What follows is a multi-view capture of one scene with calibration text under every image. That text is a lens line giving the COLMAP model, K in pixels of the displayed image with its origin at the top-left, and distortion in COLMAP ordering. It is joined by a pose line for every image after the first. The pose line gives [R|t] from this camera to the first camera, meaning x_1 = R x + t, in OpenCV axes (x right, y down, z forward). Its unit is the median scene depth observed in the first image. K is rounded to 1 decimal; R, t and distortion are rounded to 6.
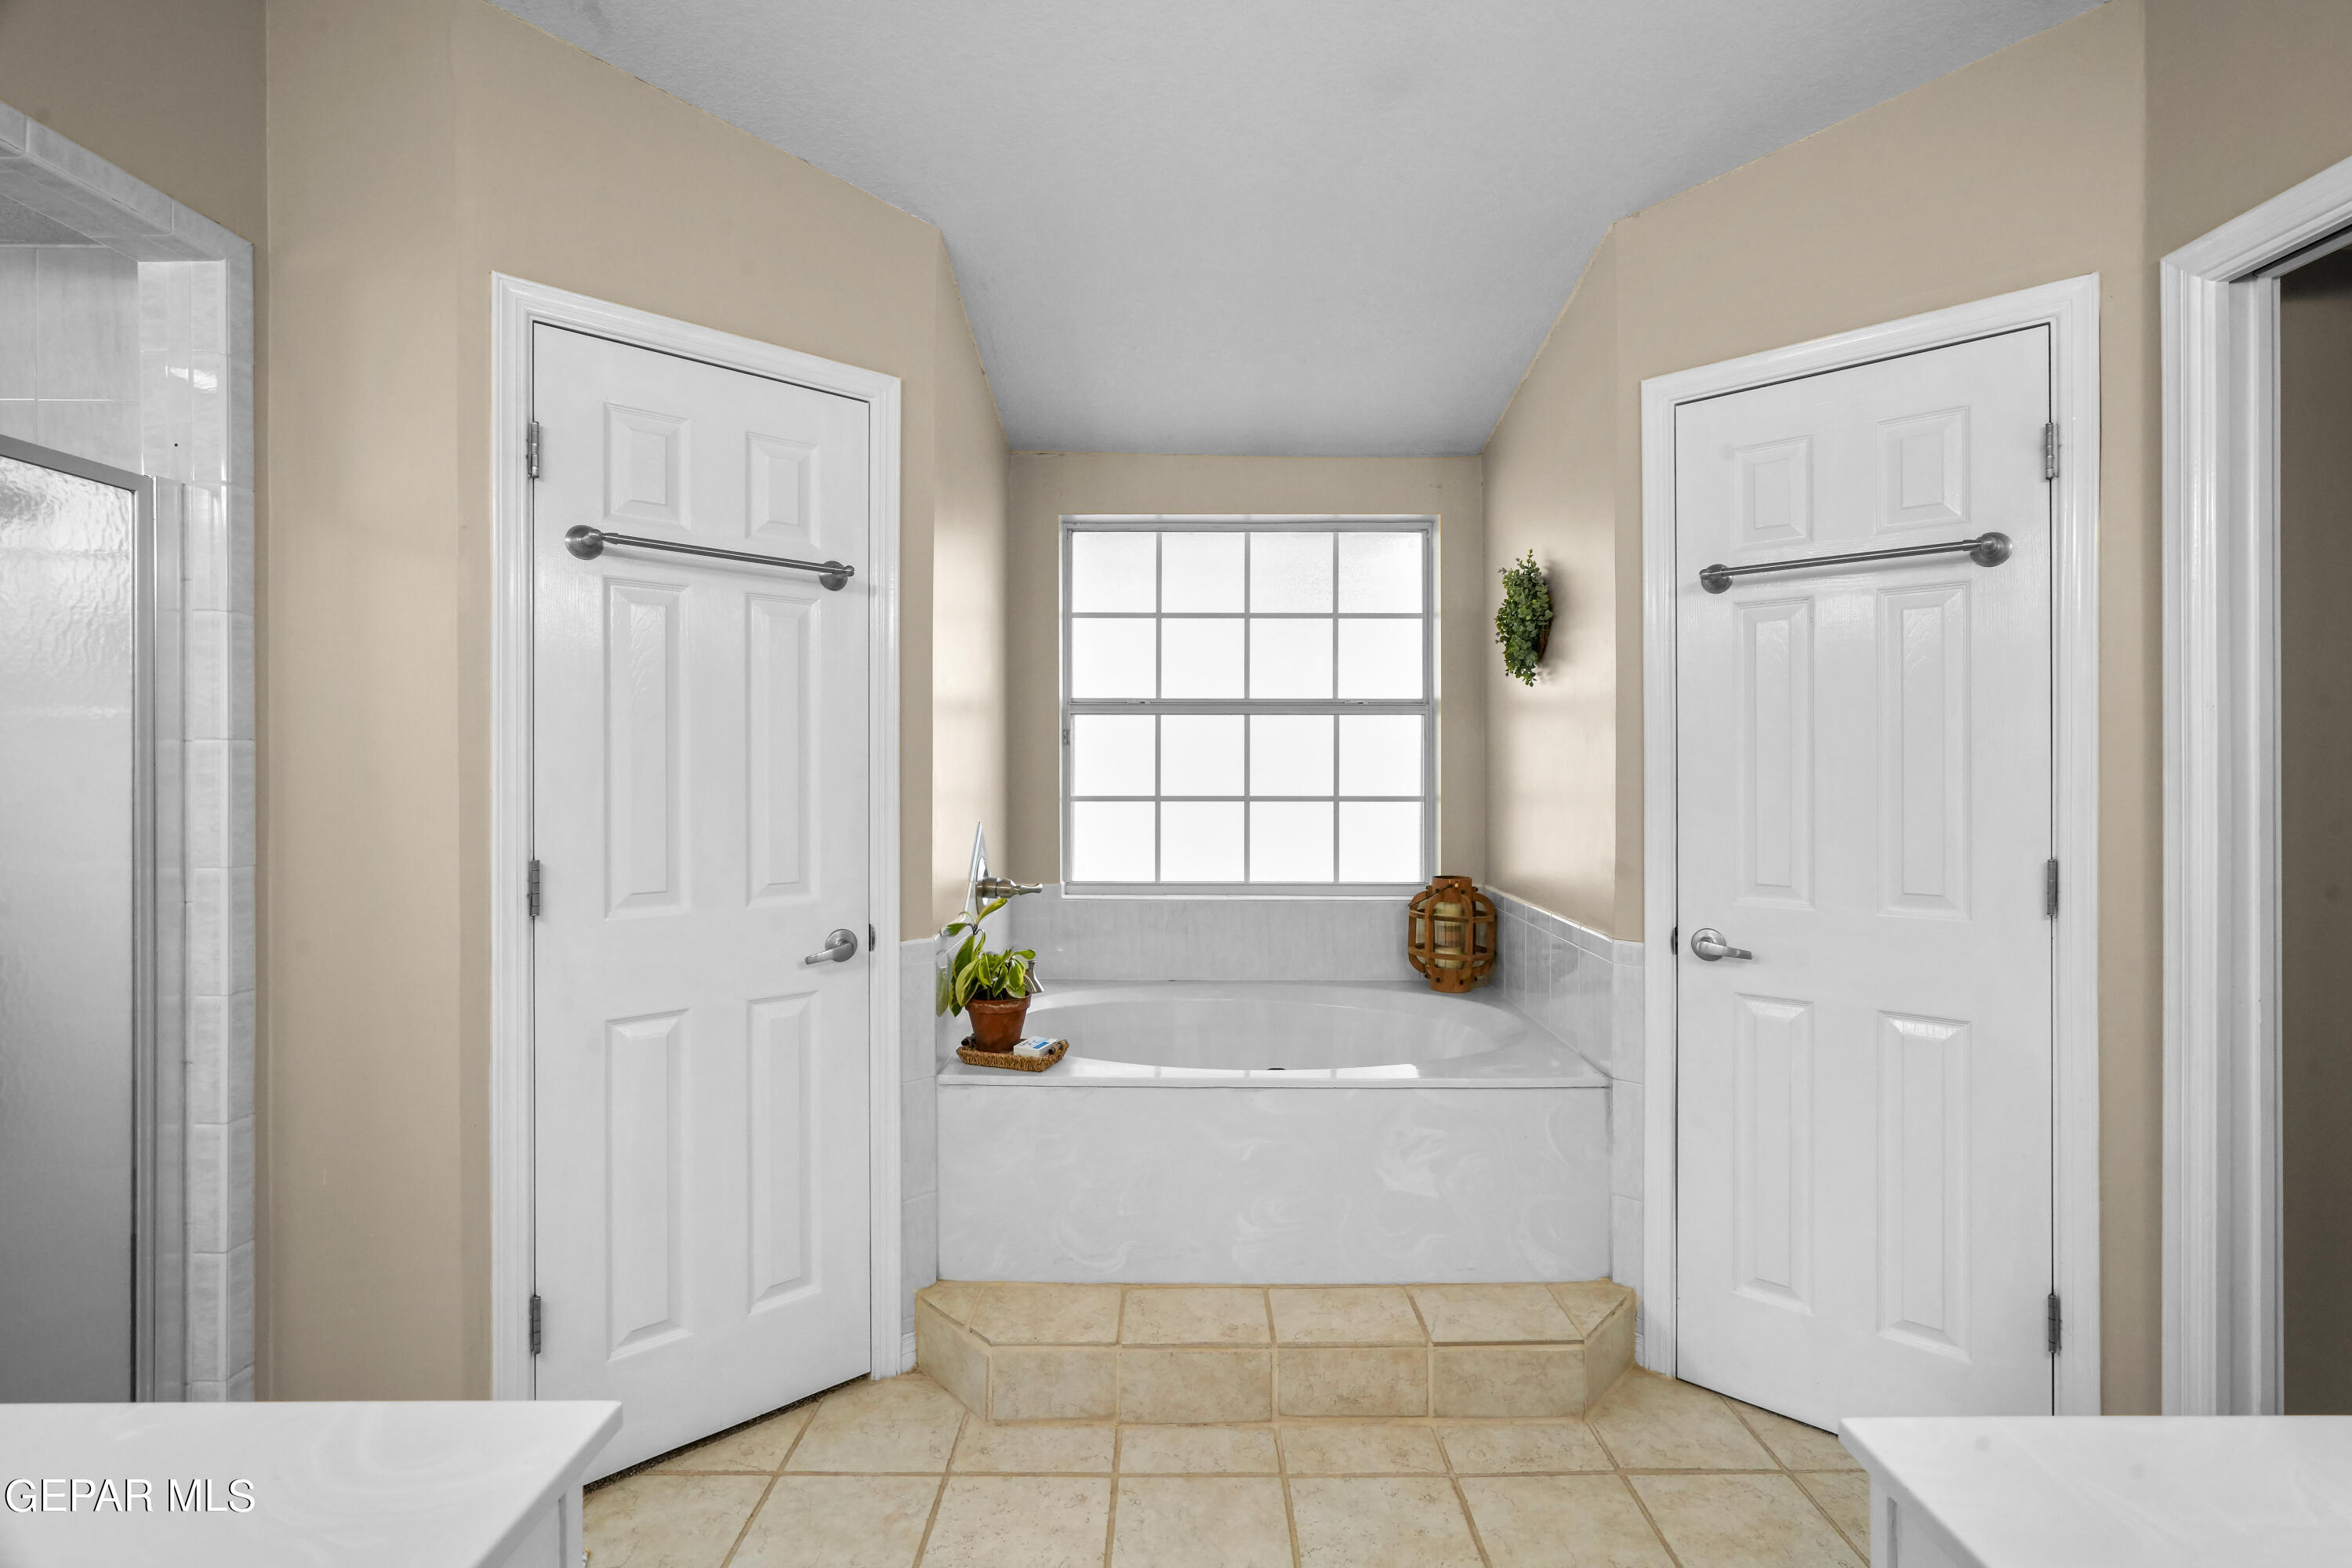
lens RADIAL K [[1069.0, 0, 1170.7], [0, 1069.0, 782.4], [0, 0, 1]] dist [-0.001825, -0.000019]
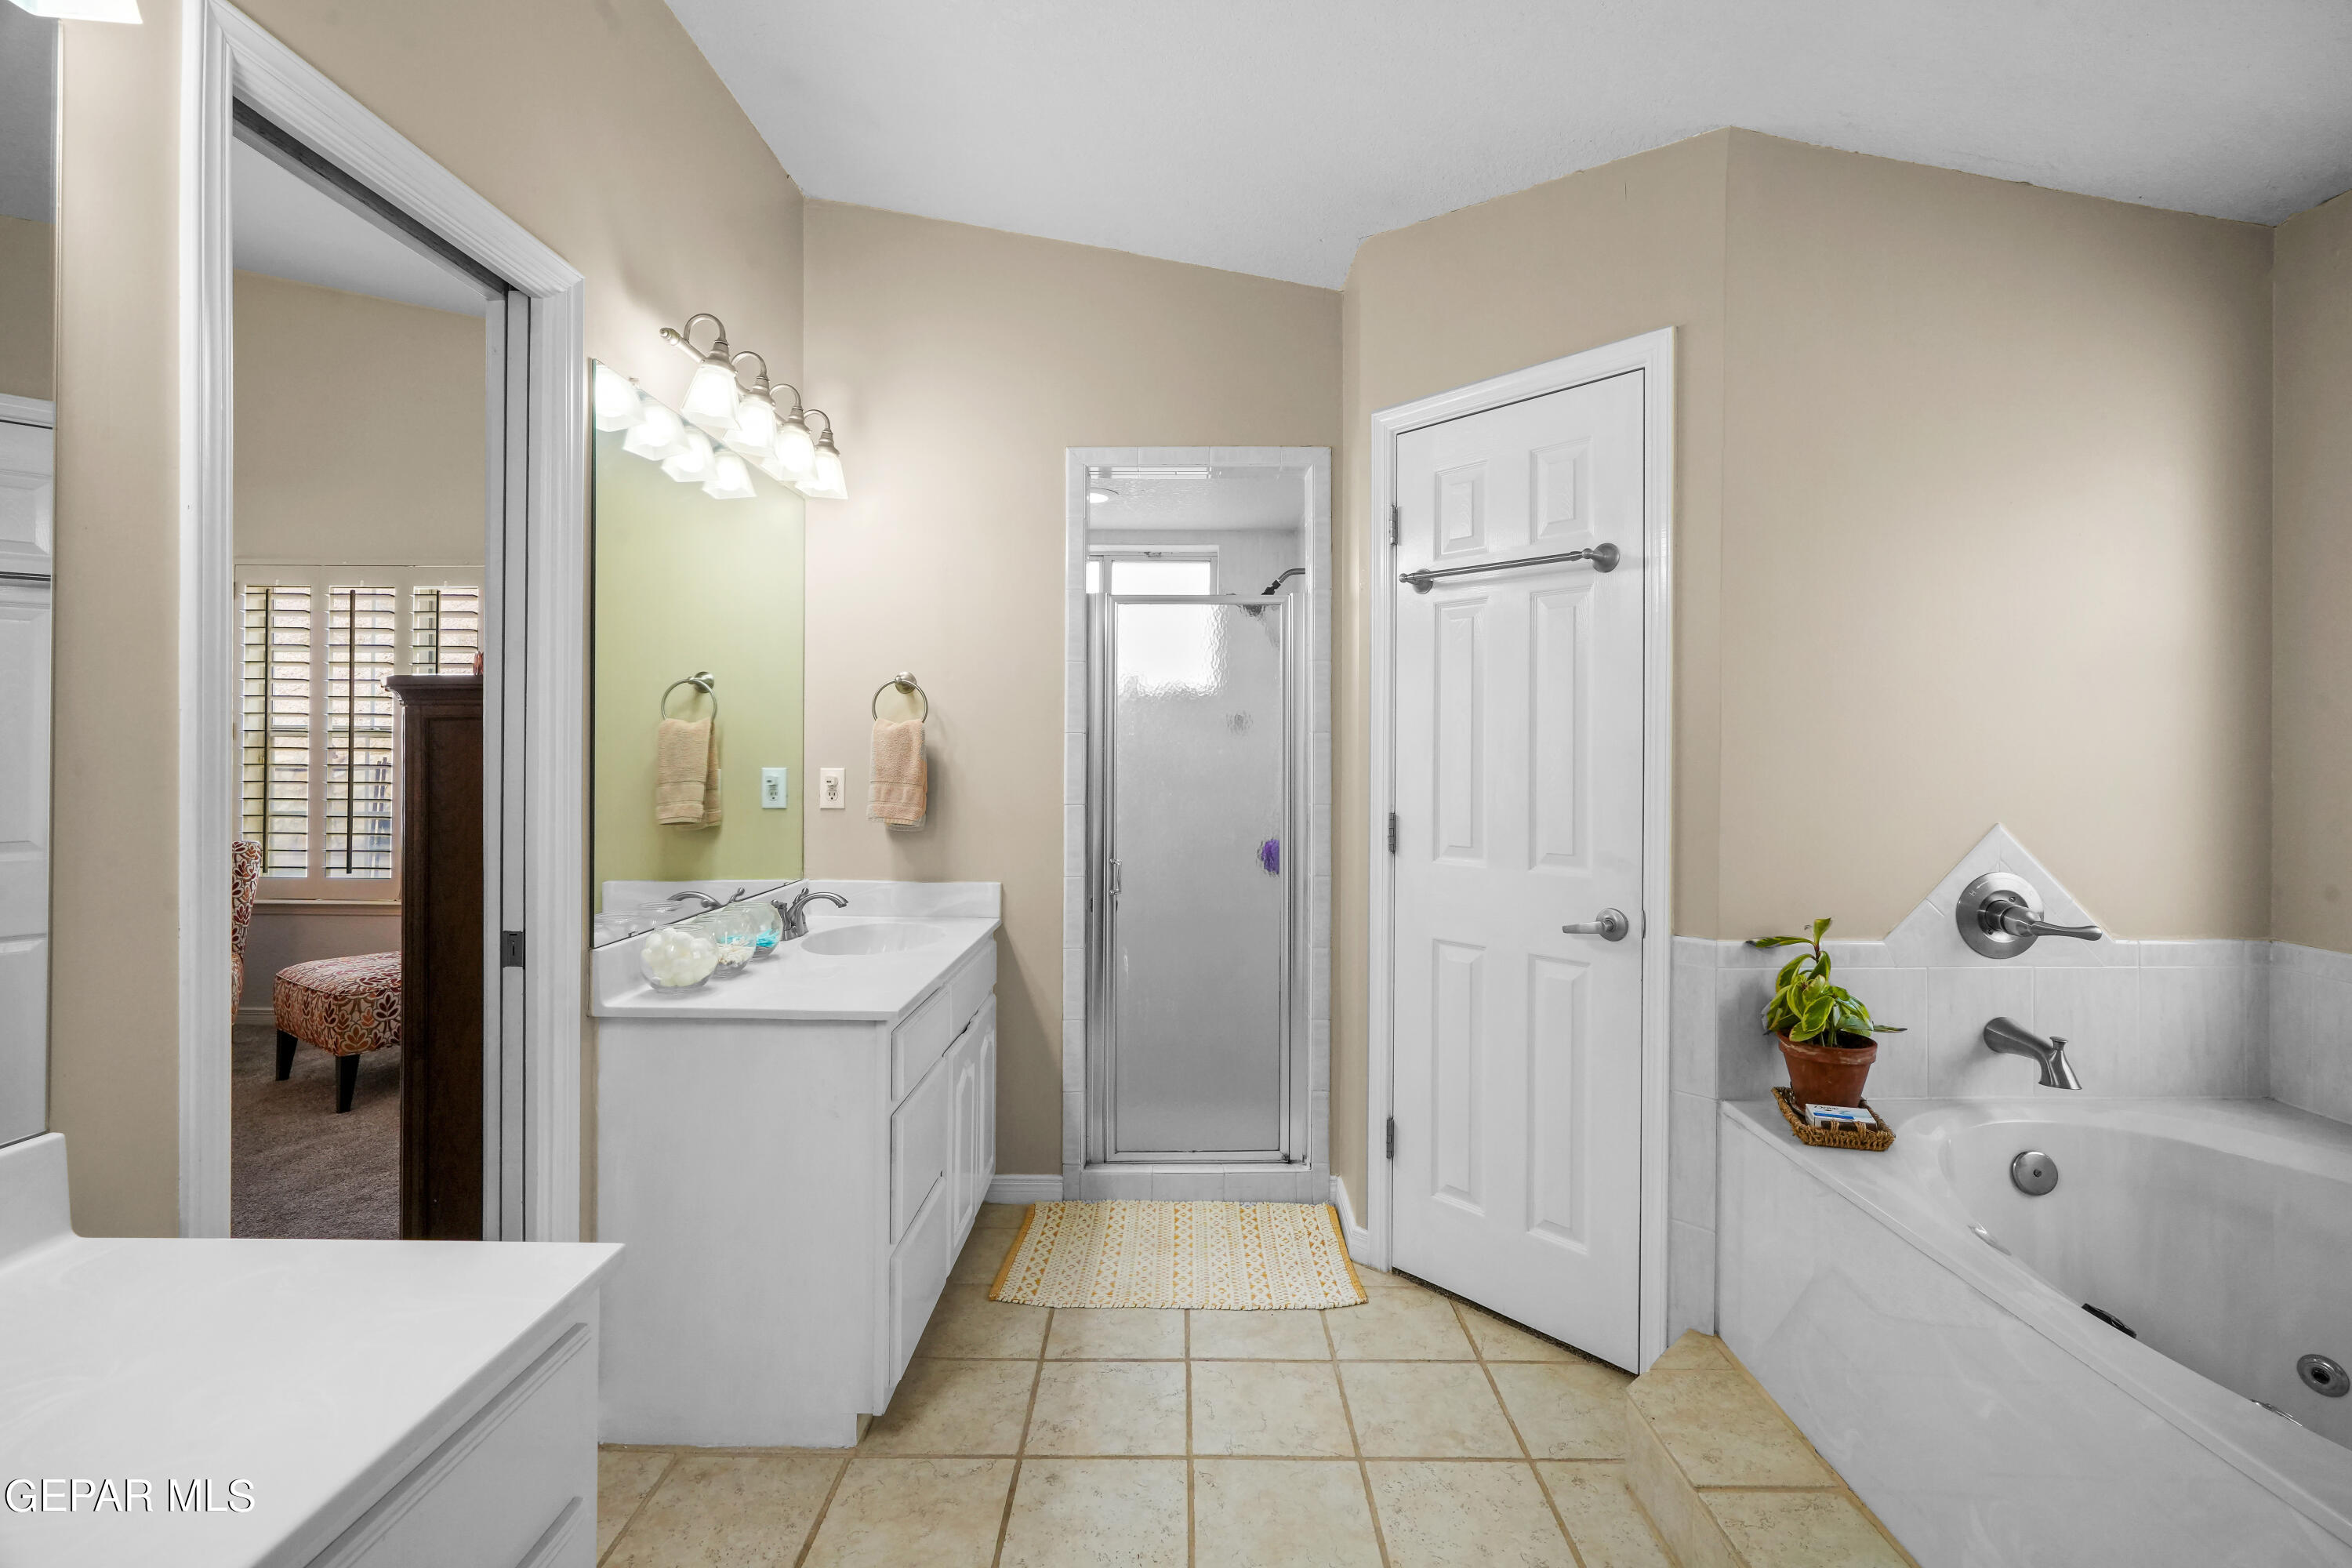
lens RADIAL K [[1084.1, 0, 1194.3], [0, 1084.1, 747.9], [0, 0, 1]] dist [-0.001601, 0.000798]
pose [[0.004969, 0.000526, -0.999988, 0.753197], [-0.010525, 0.999944, 0.000474, -0.010272], [0.999932, 0.010522, 0.004975, 0.641647]]
